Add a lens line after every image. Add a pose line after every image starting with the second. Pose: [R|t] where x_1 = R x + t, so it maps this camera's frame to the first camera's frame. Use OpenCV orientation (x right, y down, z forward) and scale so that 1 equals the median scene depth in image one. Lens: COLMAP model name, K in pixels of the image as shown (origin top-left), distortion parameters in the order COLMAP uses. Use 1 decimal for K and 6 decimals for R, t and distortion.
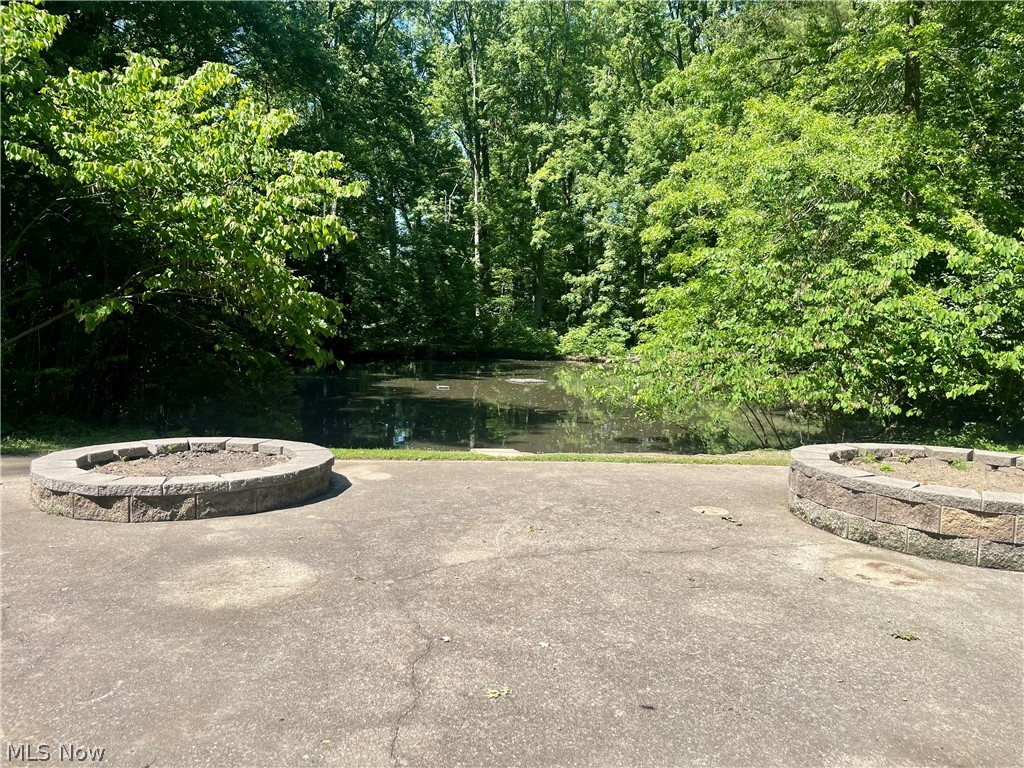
lens RADIAL K [[776.4, 0, 517.6], [0, 776.4, 384.7], [0, 0, 1]] dist [0.092013, -0.139949]
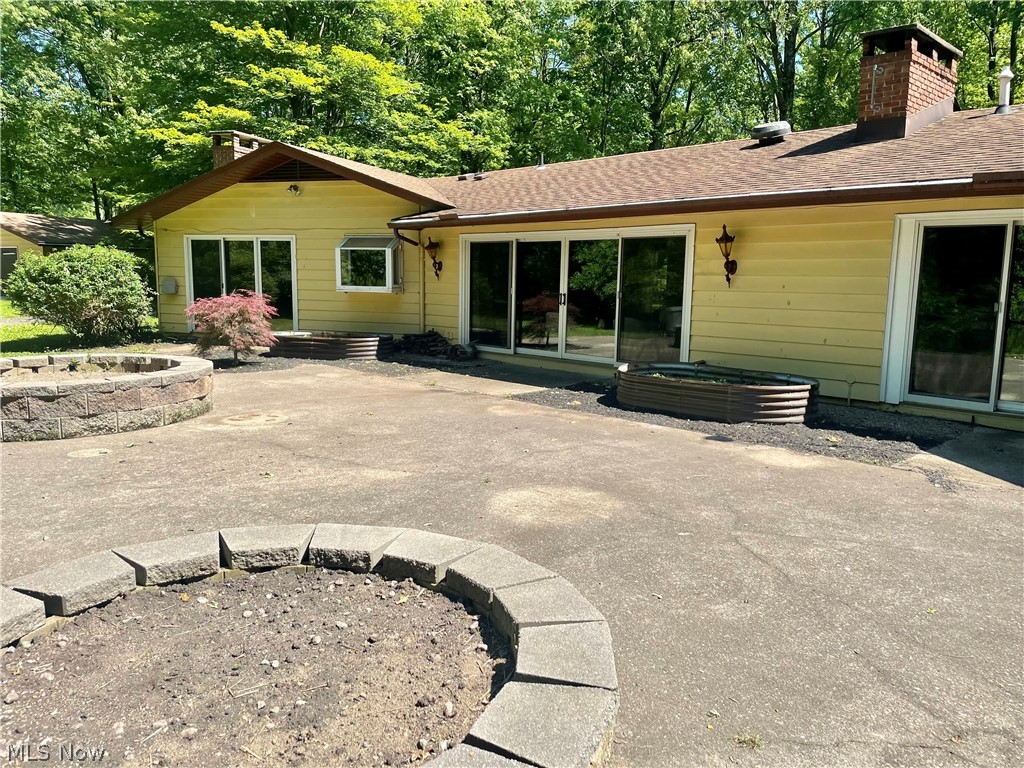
lens RADIAL K [[776.4, 0, 517.6], [0, 776.4, 384.7], [0, 0, 1]] dist [0.092013, -0.139949]
pose [[-0.604268, -0.153467, 0.781862, -0.912020], [0.030245, 0.976151, 0.214977, -0.122657], [-0.796207, 0.153551, -0.585215, 1.306275]]
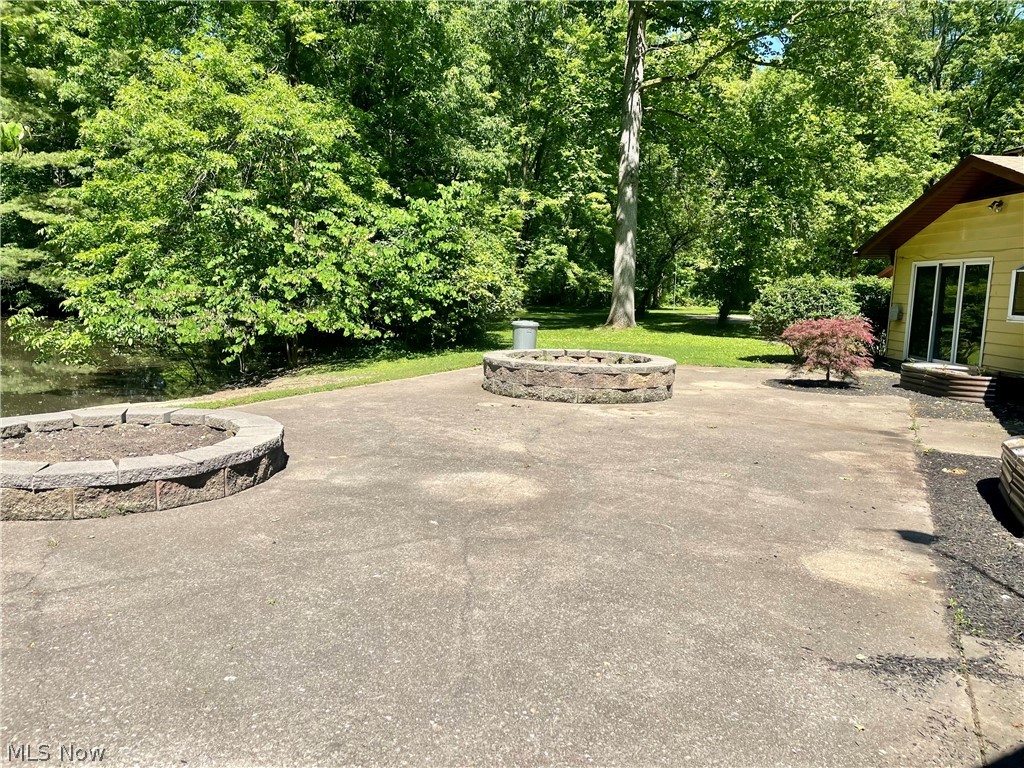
lens RADIAL K [[776.4, 0, 517.6], [0, 776.4, 384.7], [0, 0, 1]] dist [0.092013, -0.139949]
pose [[0.527692, -0.122943, 0.840492, -1.040075], [0.053270, 0.992312, 0.111706, -0.032719], [-0.847764, -0.014173, 0.530185, 0.247115]]
